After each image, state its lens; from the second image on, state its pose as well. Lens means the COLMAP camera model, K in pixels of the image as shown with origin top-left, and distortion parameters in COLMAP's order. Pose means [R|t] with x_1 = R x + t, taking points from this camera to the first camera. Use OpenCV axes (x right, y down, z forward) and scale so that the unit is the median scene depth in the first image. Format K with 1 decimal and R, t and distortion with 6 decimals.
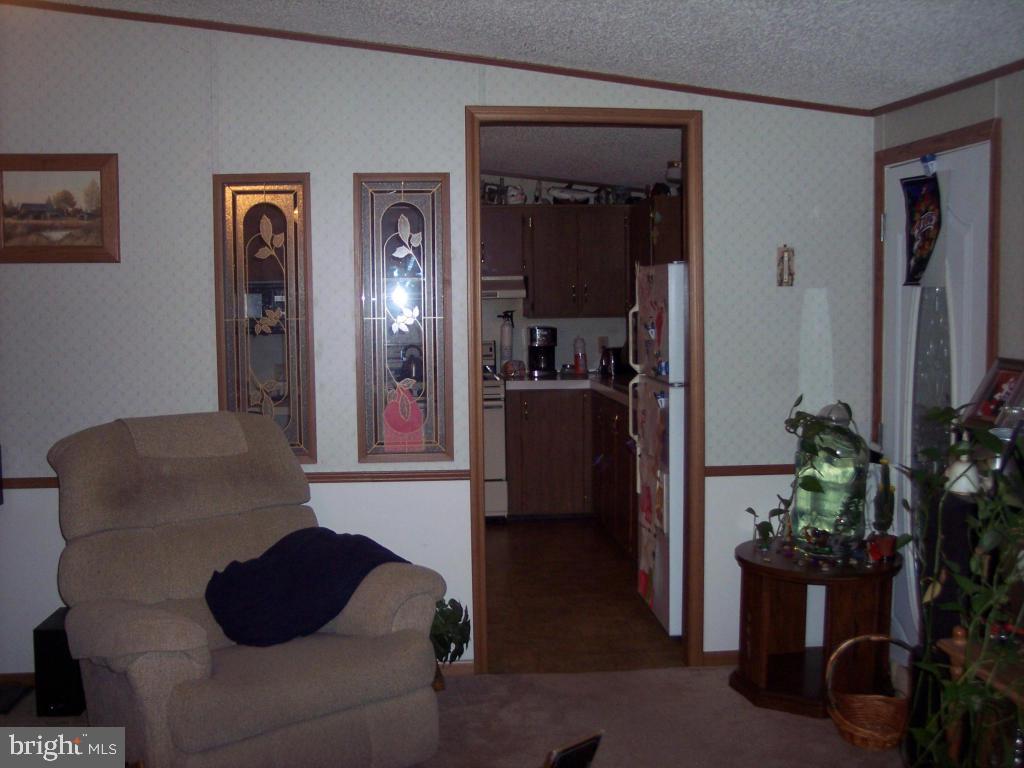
lens RADIAL K [[1188.1, 0, 512.0], [0, 1188.1, 384.0], [0, 0, 1]] dist [-0.175187, 0.348603]
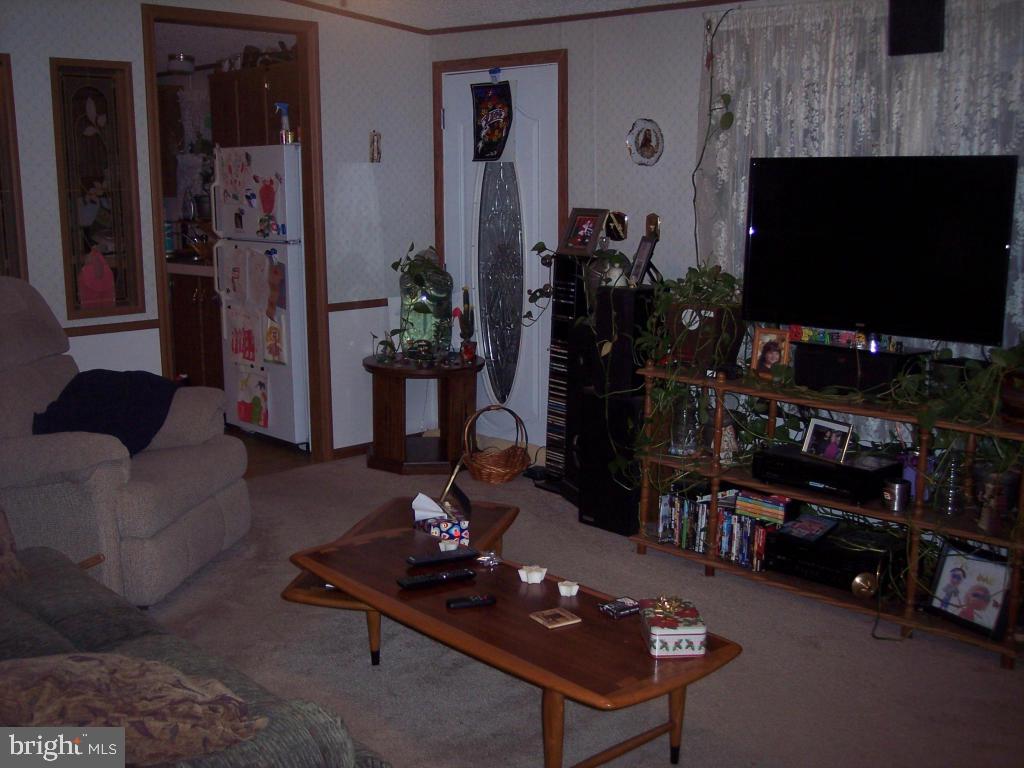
lens RADIAL K [[1188.1, 0, 512.0], [0, 1188.1, 384.0], [0, 0, 1]] dist [-0.175187, 0.348603]
pose [[0.788309, -0.105798, 0.606116, -0.395367], [0.047605, 0.992640, 0.111352, 0.019083], [-0.613436, -0.058926, 0.787543, -0.116727]]
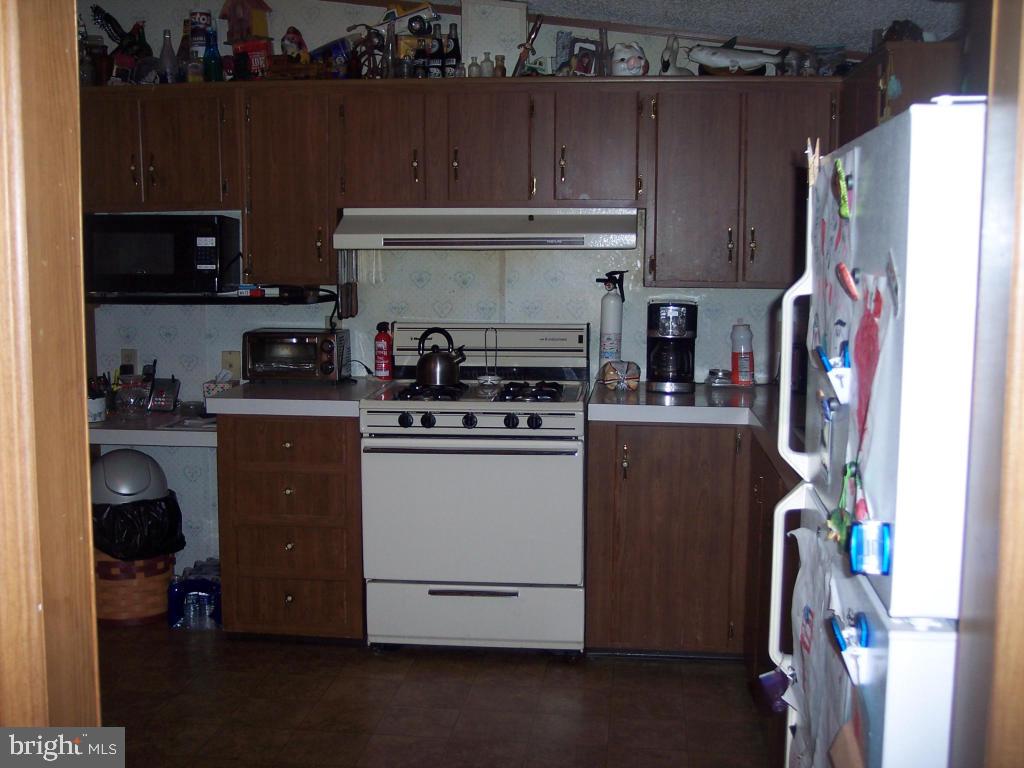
lens RADIAL K [[1188.1, 0, 512.0], [0, 1188.1, 384.0], [0, 0, 1]] dist [-0.175187, 0.348603]
pose [[0.980545, 0.041022, -0.191960, 0.088855], [-0.032893, 0.998430, 0.045341, -0.048687], [0.193519, -0.038144, 0.980355, 0.665870]]
